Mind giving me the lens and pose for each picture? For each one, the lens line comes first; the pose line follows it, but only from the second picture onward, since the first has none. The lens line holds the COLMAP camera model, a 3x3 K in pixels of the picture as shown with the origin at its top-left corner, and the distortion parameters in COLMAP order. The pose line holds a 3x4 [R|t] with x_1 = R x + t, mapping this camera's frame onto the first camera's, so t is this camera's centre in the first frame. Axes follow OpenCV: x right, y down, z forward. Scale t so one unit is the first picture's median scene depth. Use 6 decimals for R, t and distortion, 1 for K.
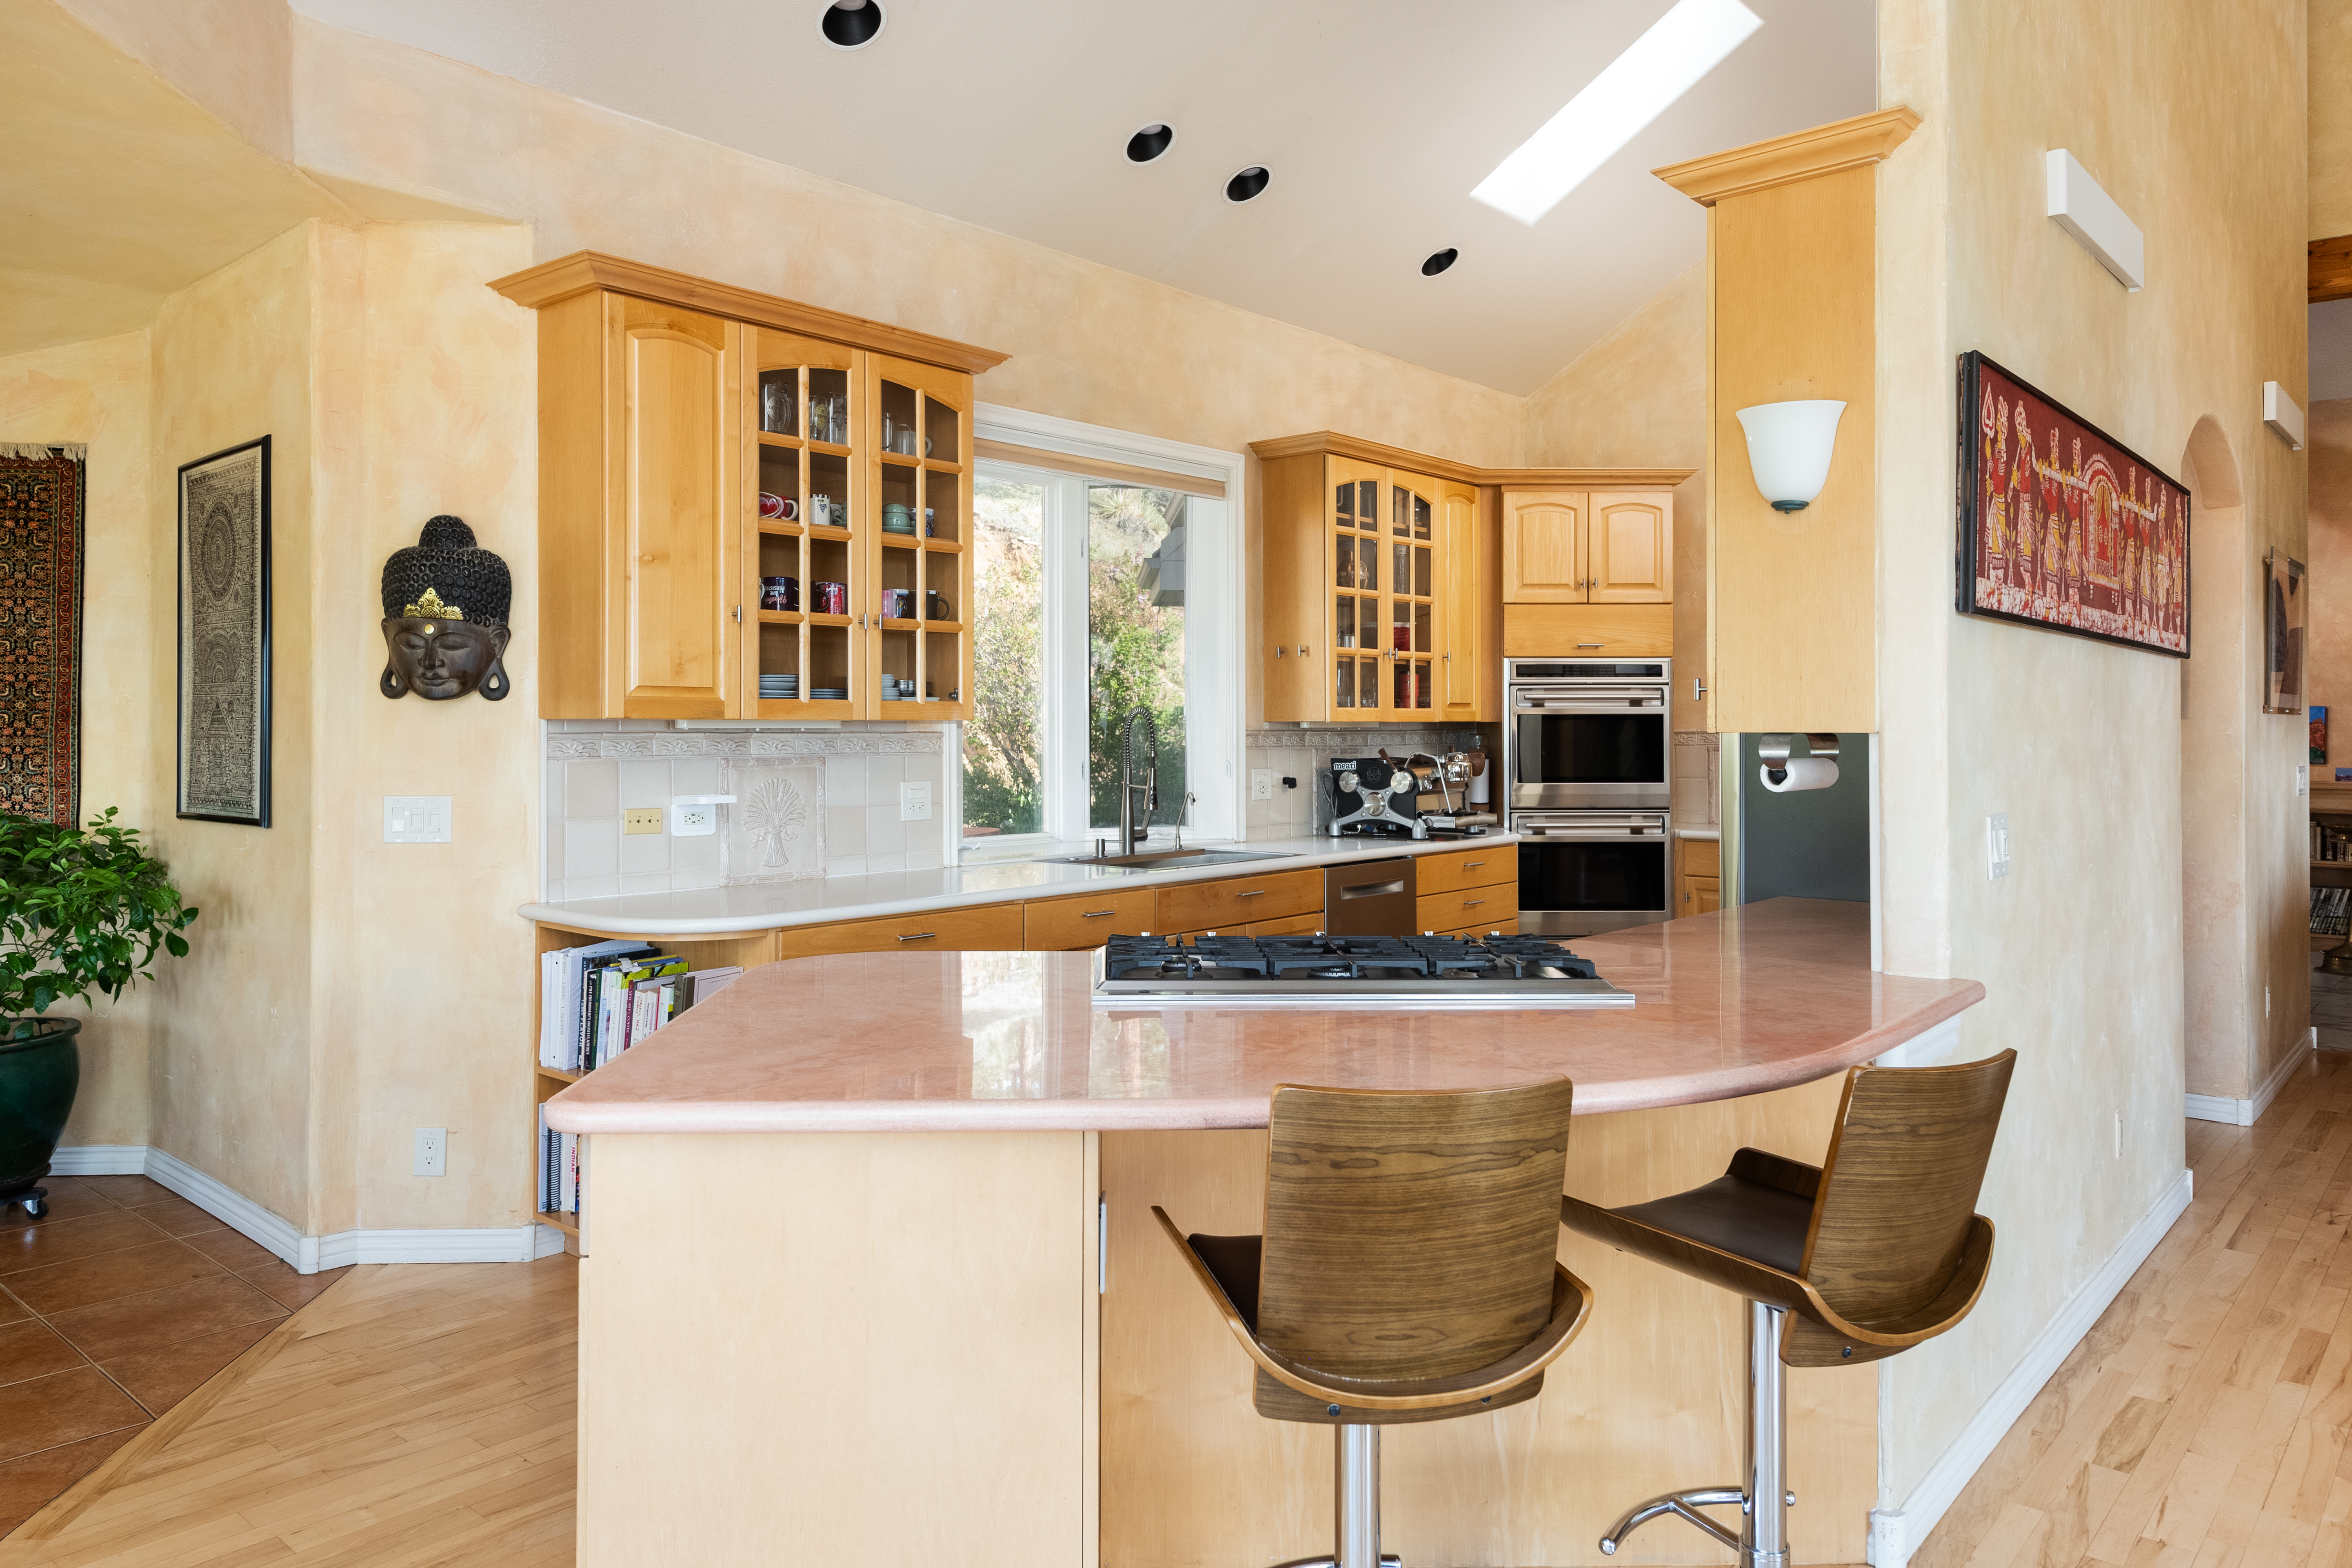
lens RADIAL K [[1573.3, 0, 1143.7], [0, 1573.3, 732.4], [0, 0, 1]] dist [0.008273, 0.002390]
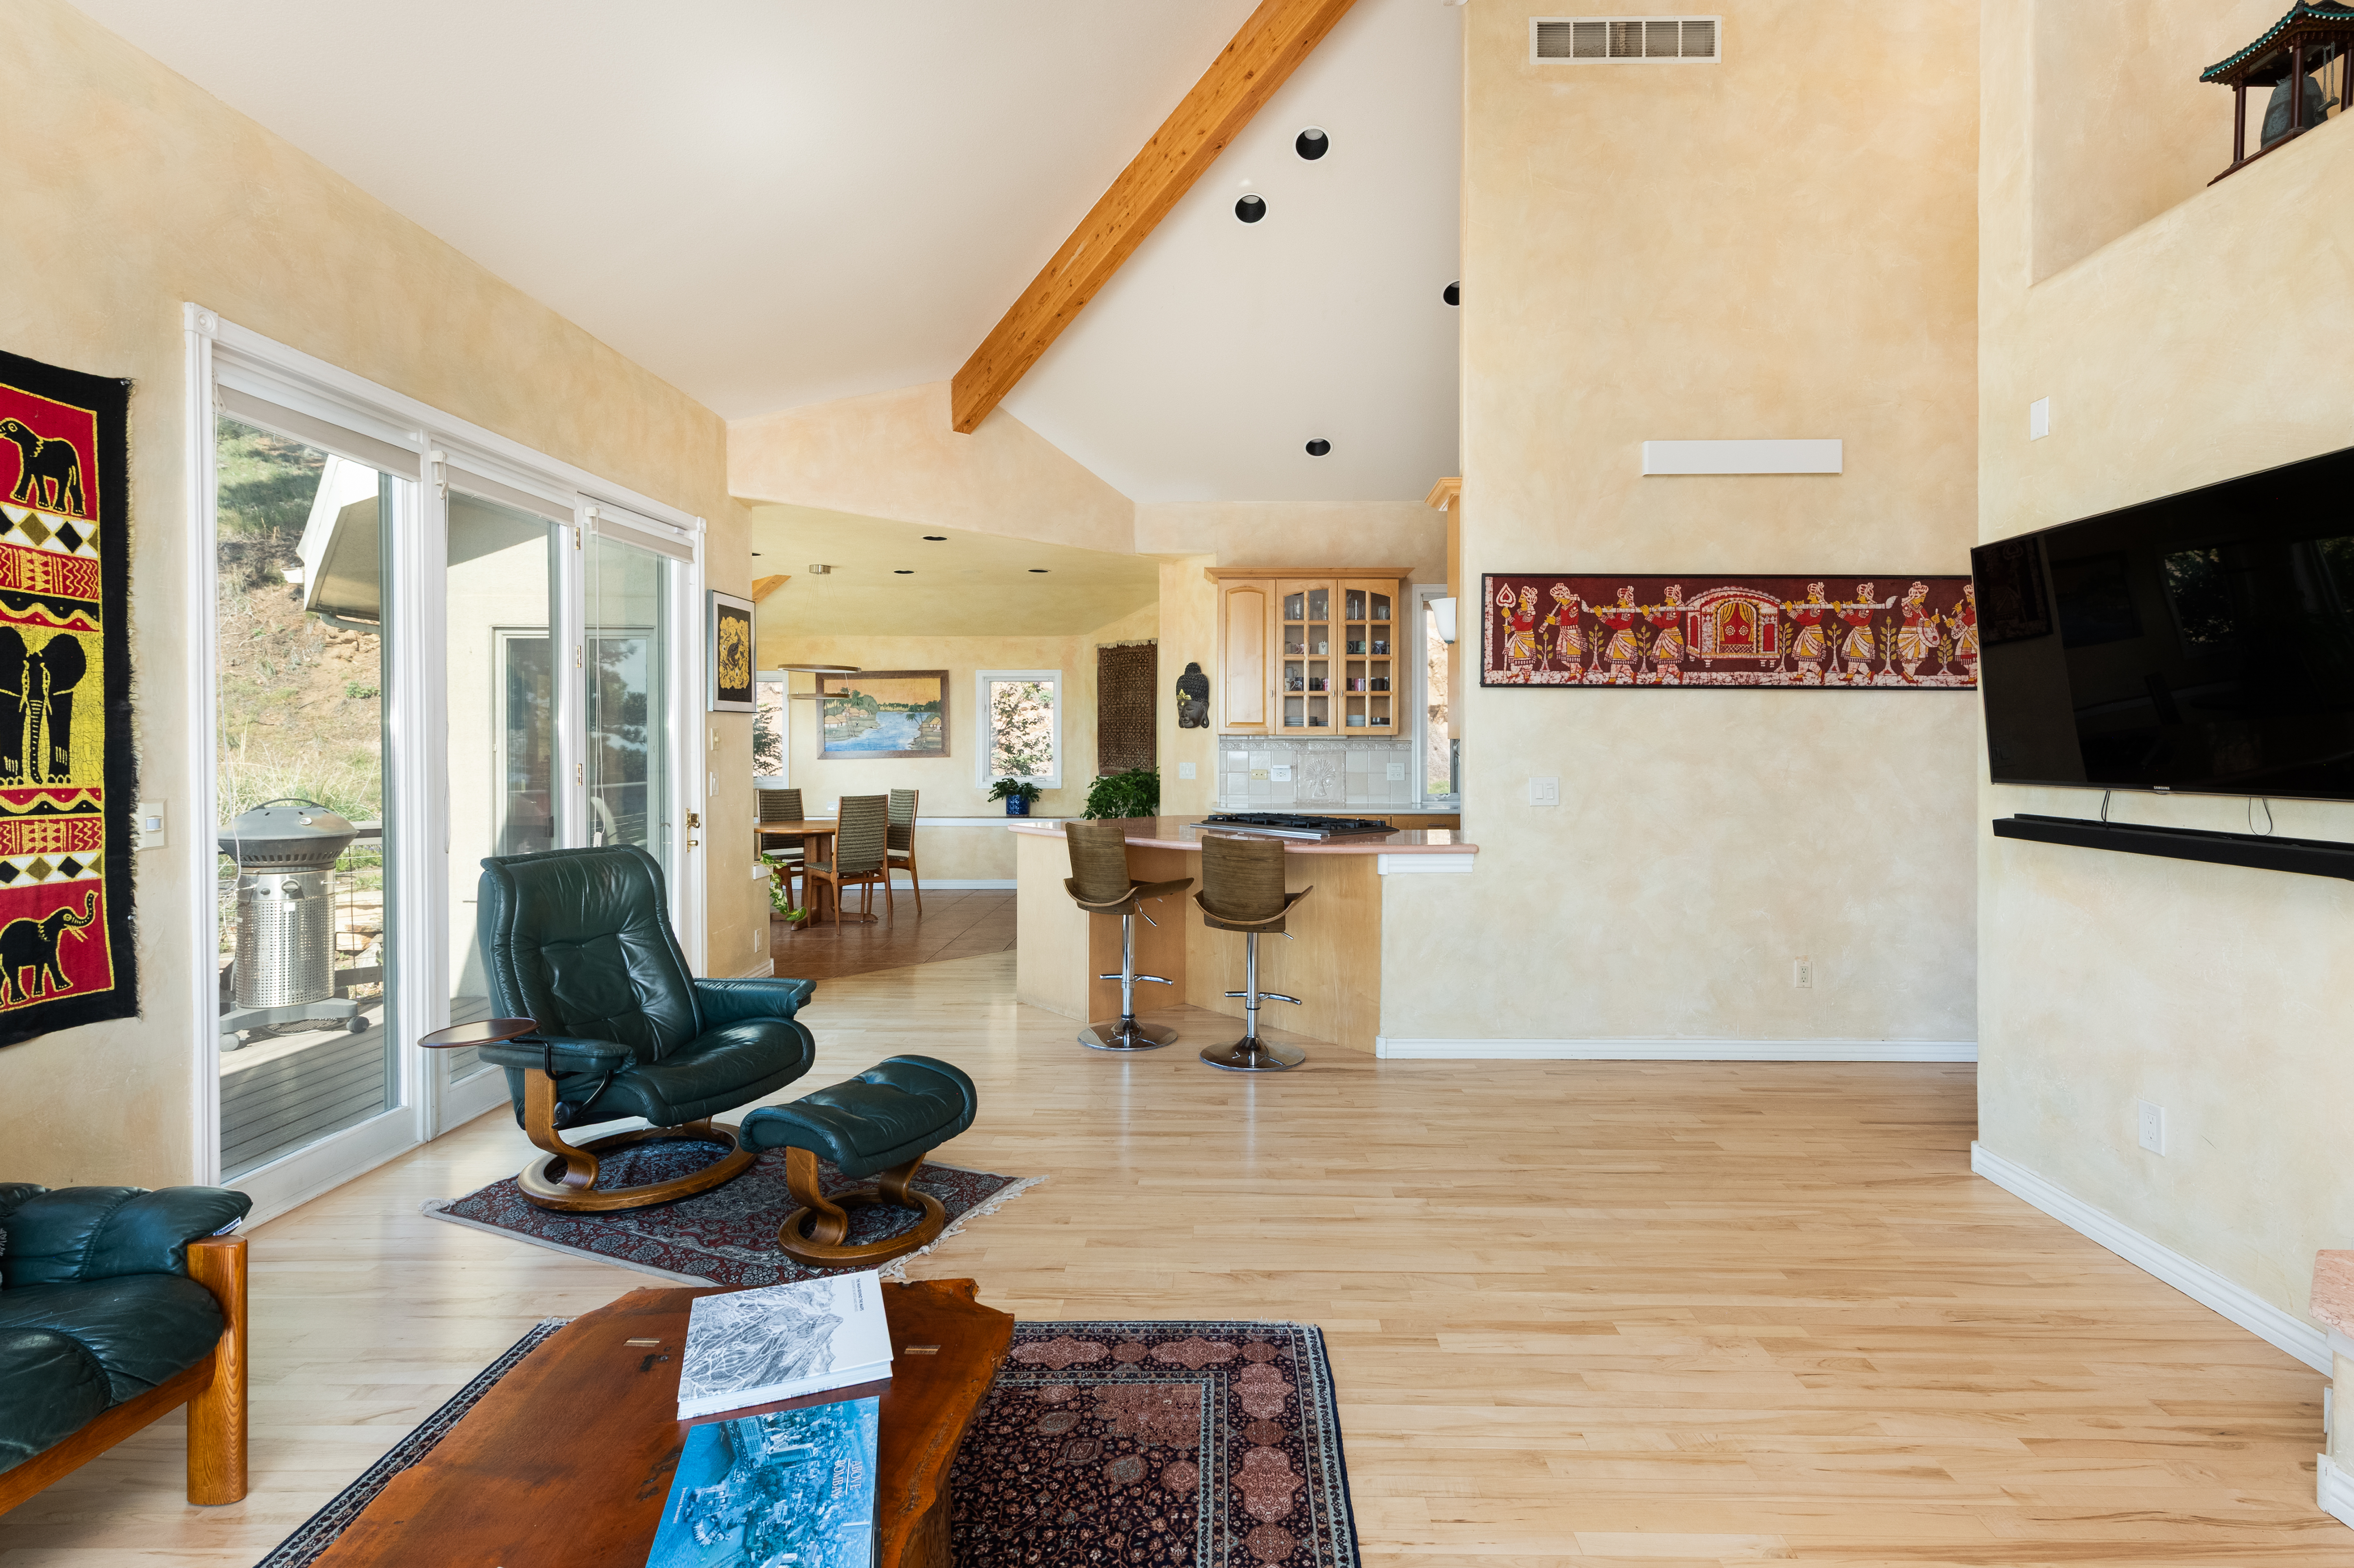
lens RADIAL K [[1109.8, 0, 1200.8], [0, 1109.8, 762.2], [0, 0, 1]] dist [-0.003219, -0.000542]
pose [[0.645429, 0.014383, -0.763685, 0.883204], [-0.002680, 0.999859, 0.016566, 0.005675], [0.763816, -0.008646, 0.645376, -0.214310]]
